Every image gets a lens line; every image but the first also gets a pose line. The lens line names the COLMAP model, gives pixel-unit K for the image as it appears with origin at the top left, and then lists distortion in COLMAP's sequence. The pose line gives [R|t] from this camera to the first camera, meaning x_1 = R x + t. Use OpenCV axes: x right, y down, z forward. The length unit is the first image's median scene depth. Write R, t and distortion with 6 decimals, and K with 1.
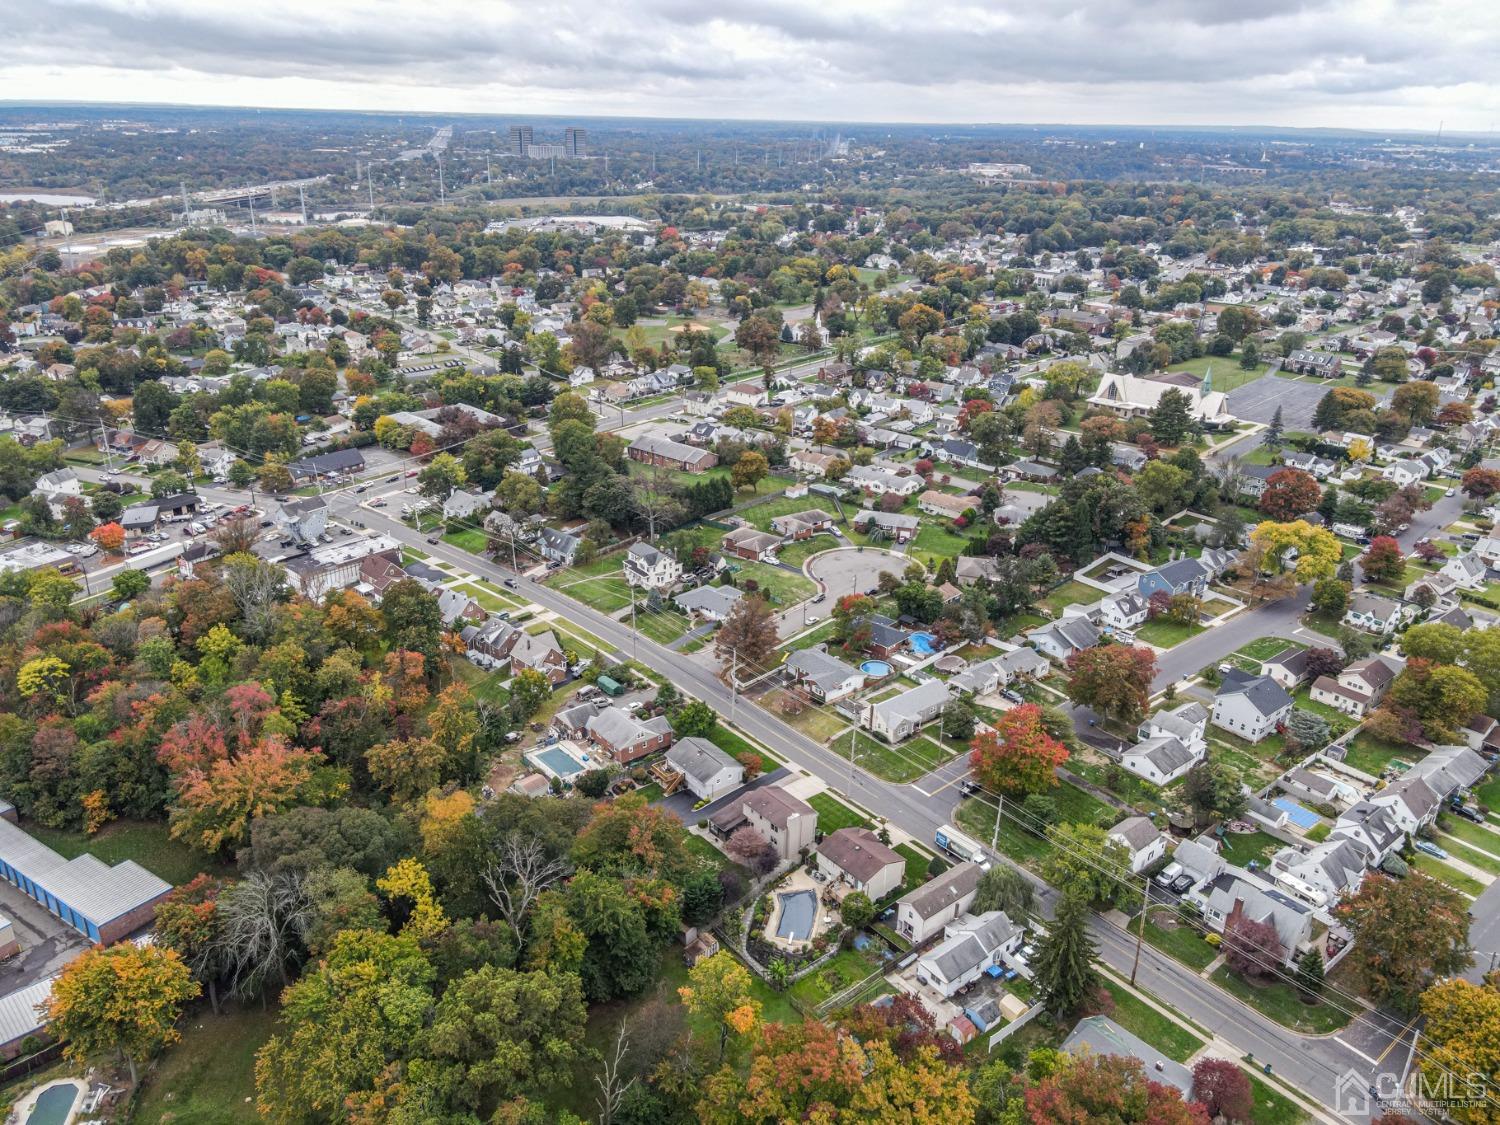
lens RADIAL K [[1101.8, 0, 745.0], [0, 1101.8, 556.0], [0, 0, 1]] dist [0.004699, 0.015442]
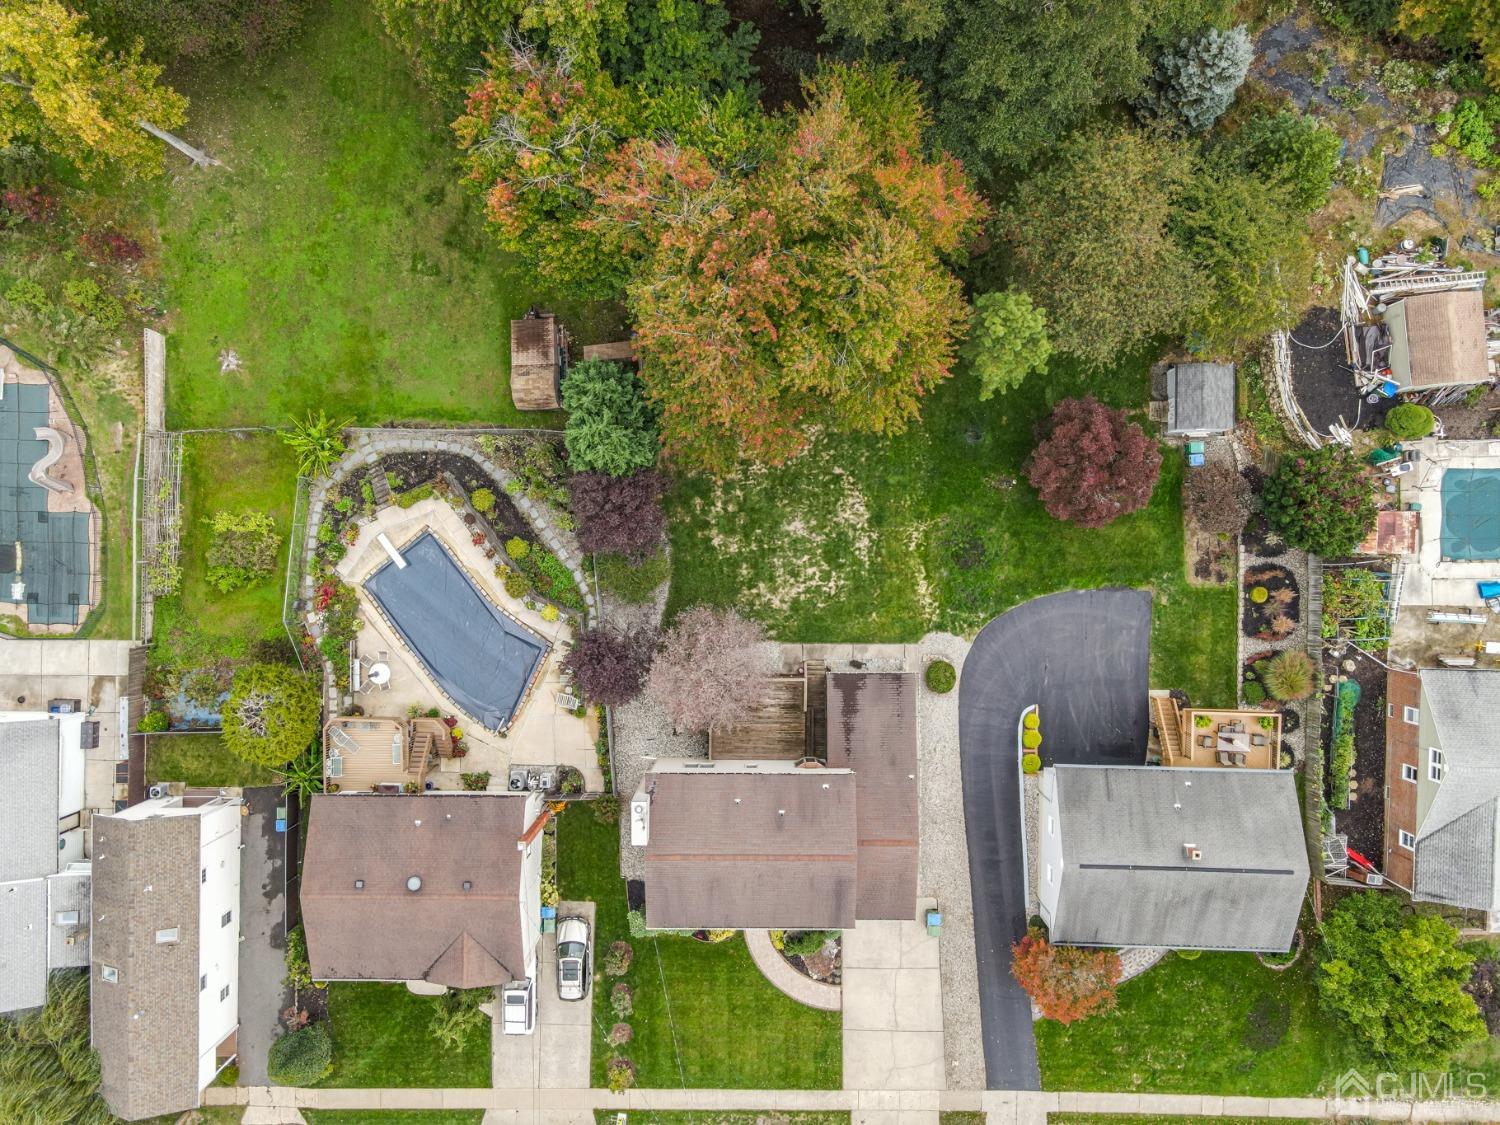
lens RADIAL K [[1101.8, 0, 744.7], [0, 1101.8, 569.2], [0, 0, 1]] dist [0.004699, 0.015442]
pose [[-0.635303, 0.772253, -0.003988, -0.018259], [-0.289529, -0.233392, 0.928278, -0.023877], [0.715935, 0.590893, 0.371864, 0.609969]]
